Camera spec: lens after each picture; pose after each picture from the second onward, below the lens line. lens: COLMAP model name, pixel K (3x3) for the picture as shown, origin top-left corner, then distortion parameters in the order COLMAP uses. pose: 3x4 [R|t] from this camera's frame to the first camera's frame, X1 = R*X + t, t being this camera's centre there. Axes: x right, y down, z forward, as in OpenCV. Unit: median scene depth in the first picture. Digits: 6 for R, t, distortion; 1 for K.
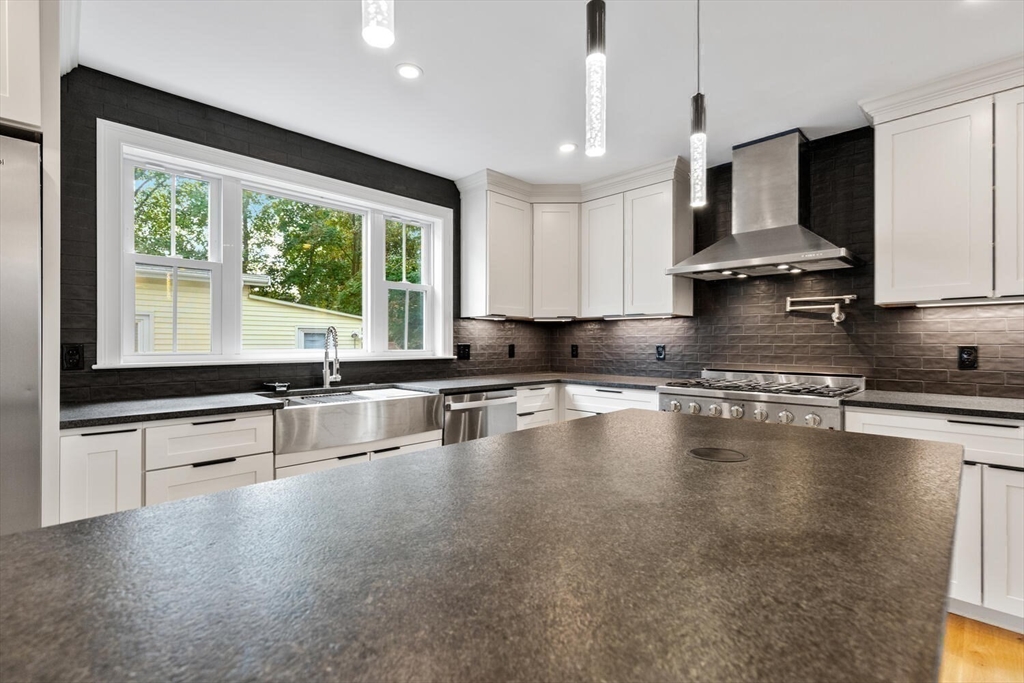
lens RADIAL K [[468.0, 0, 510.8], [0, 468.0, 341.3], [0, 0, 1]] dist [0.005438, -0.001128]
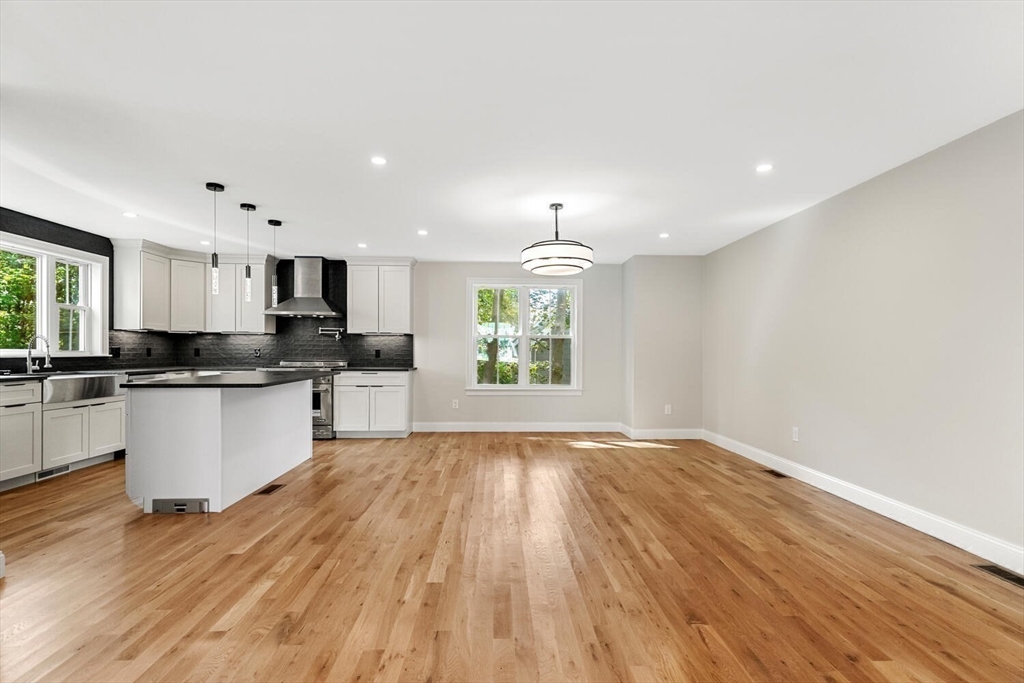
lens RADIAL K [[468.0, 0, 512.6], [0, 468.0, 356.7], [0, 0, 1]] dist [0.005438, -0.001128]
pose [[0.675657, -0.005411, 0.737196, -0.397595], [-0.007524, 0.999870, 0.014234, 0.006216], [-0.737178, -0.015164, 0.675529, -1.085410]]
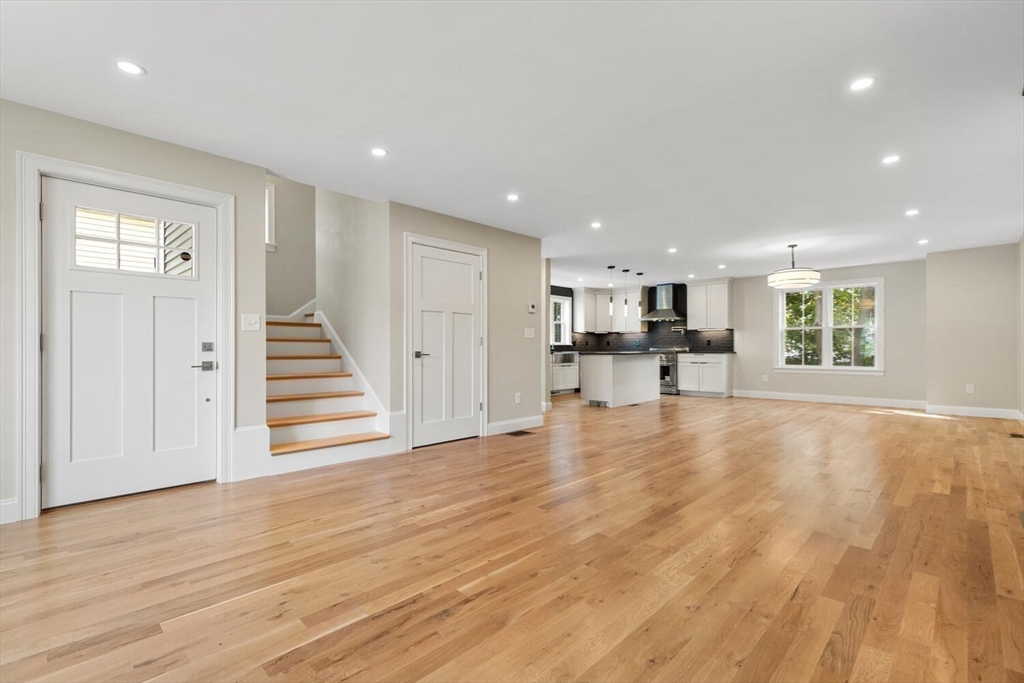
lens RADIAL K [[468.0, 0, 509.4], [0, 468.0, 342.9], [0, 0, 1]] dist [0.005438, -0.001128]
pose [[0.999926, -0.002114, 0.011981, -0.633553], [0.002216, 0.999962, -0.008455, 0.051712], [-0.011962, 0.008481, 0.999892, -2.329530]]
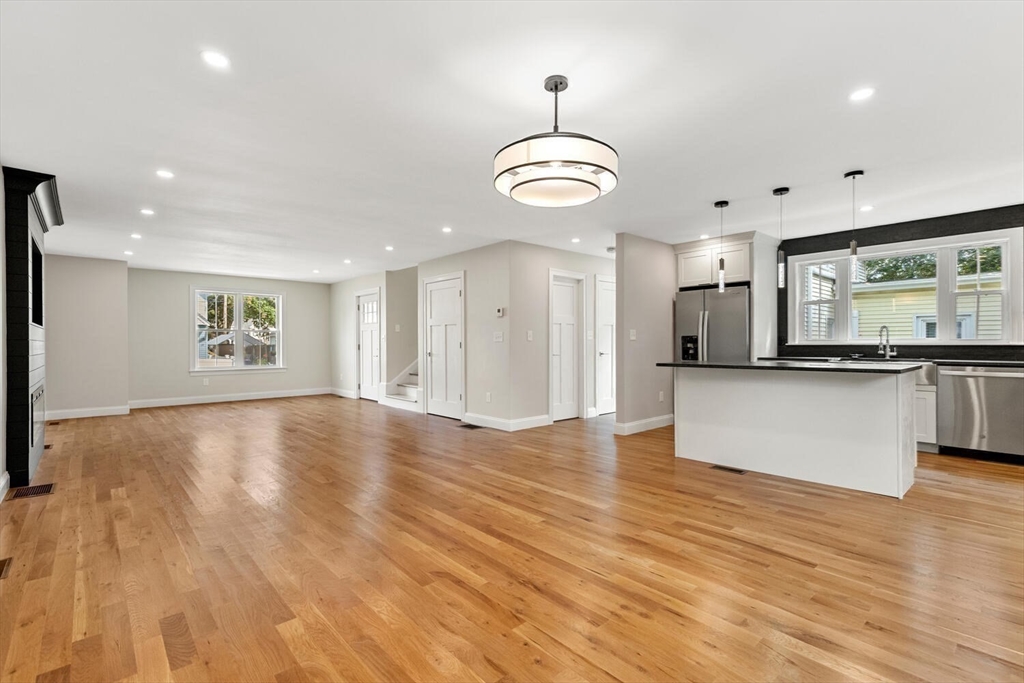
lens RADIAL K [[468.0, 0, 504.1], [0, 468.0, 341.8], [0, 0, 1]] dist [0.005438, -0.001128]
pose [[-0.061207, -0.003913, -0.998117, 1.352169], [0.005782, 0.999974, -0.004275, 0.026640], [0.998108, -0.006033, -0.061183, -0.353753]]
